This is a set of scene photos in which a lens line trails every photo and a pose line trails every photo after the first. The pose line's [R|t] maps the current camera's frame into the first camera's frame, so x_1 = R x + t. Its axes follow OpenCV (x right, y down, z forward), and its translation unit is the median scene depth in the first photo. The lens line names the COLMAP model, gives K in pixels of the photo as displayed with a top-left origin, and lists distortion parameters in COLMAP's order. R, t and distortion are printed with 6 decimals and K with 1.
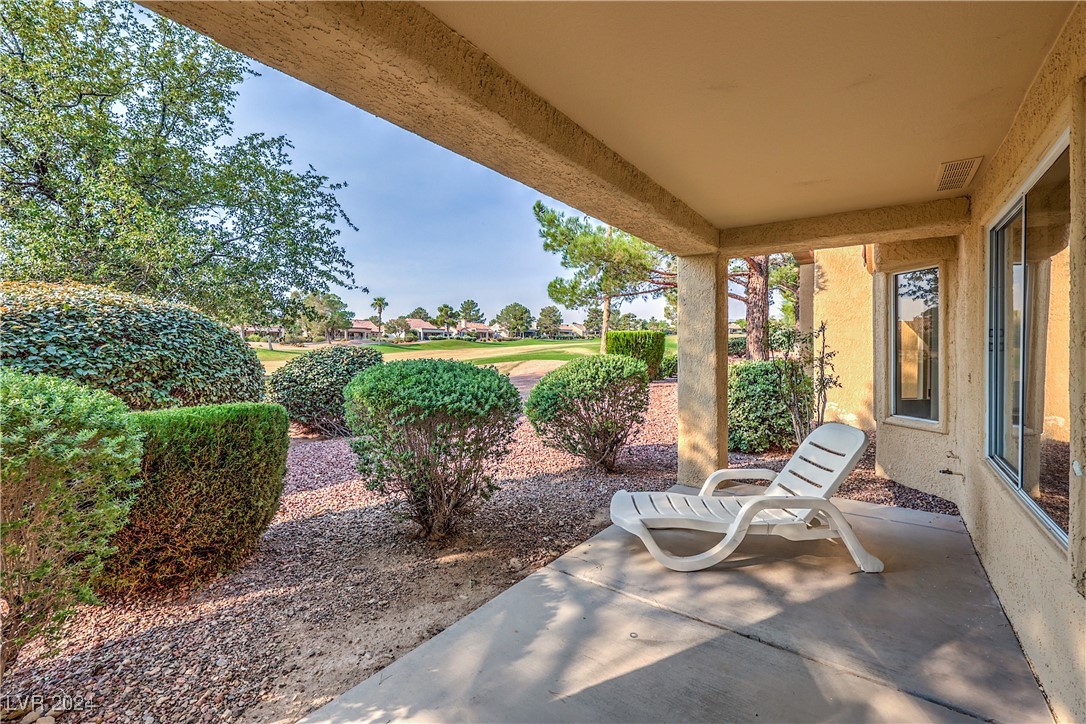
lens RADIAL K [[451.7, 0, 558.2], [0, 451.7, 359.7], [0, 0, 1]] dist [0.007421, 0.000355]
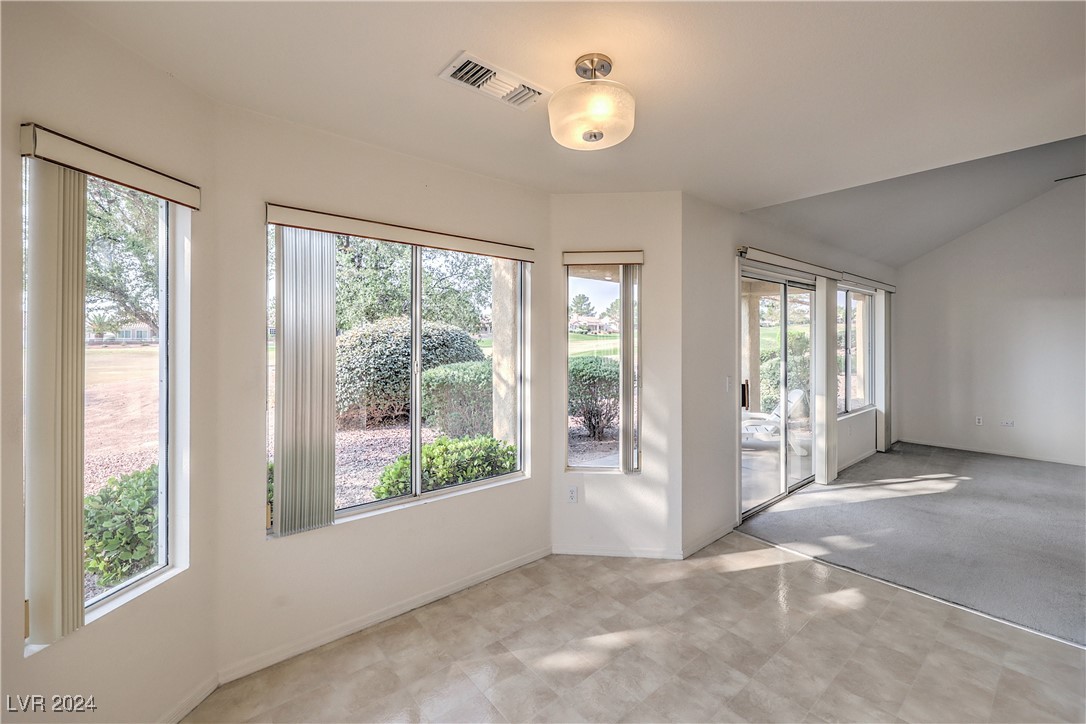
lens RADIAL K [[451.7, 0, 553.1], [0, 451.7, 341.2], [0, 0, 1]] dist [0.007421, 0.000355]
pose [[0.969164, -0.006484, -0.246330, 0.020200], [0.001528, 0.999793, -0.020304, -0.009880], [0.246411, 0.019301, 0.968973, -0.402101]]
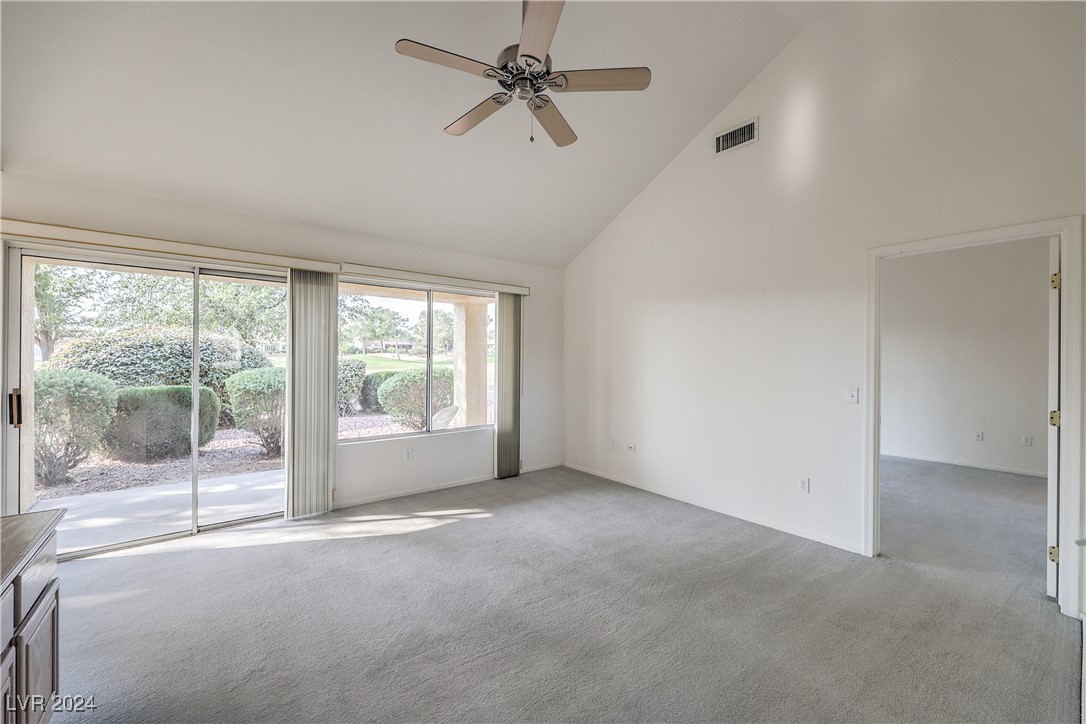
lens RADIAL K [[451.7, 0, 565.4], [0, 451.7, 358.6], [0, 0, 1]] dist [0.007421, 0.000355]
pose [[0.964033, 0.001198, -0.265779, 0.490319], [-0.007714, 0.999695, -0.023475, -0.000118], [0.265670, 0.024681, 0.963748, -0.188897]]
